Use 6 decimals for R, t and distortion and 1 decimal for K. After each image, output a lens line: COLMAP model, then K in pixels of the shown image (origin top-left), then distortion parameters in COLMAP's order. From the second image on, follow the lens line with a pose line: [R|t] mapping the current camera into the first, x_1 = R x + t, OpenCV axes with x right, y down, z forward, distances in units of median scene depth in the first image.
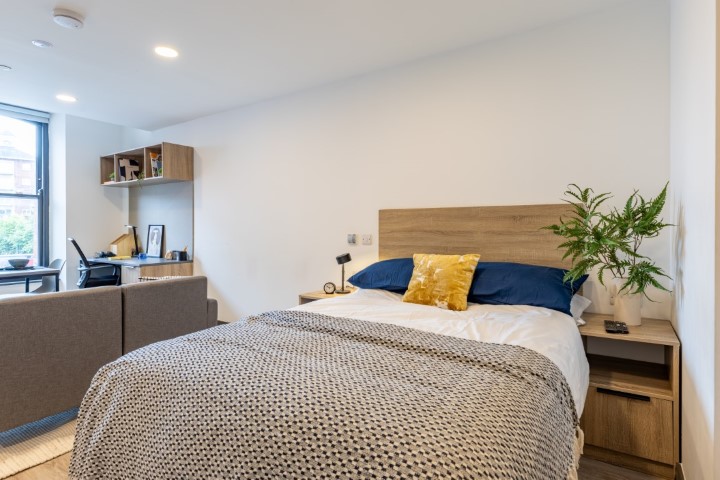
lens RADIAL K [[392.2, 0, 362.2], [0, 392.2, 231.2], [0, 0, 1]] dist [-0.002434, -0.001136]
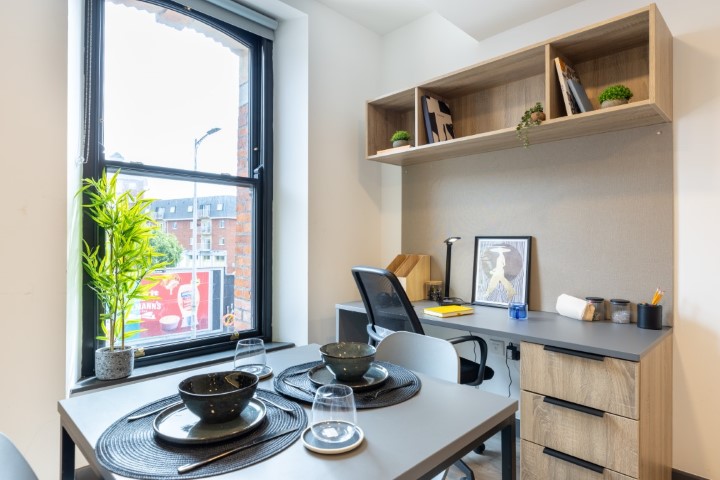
lens RADIAL K [[392.2, 0, 362.2], [0, 392.2, 231.2], [0, 0, 1]] dist [-0.002434, -0.001136]
pose [[0.989244, -0.006579, -0.146128, -0.693769], [0.000272, 0.999069, -0.043135, -0.003112], [0.146276, 0.042631, 0.988325, 0.586172]]
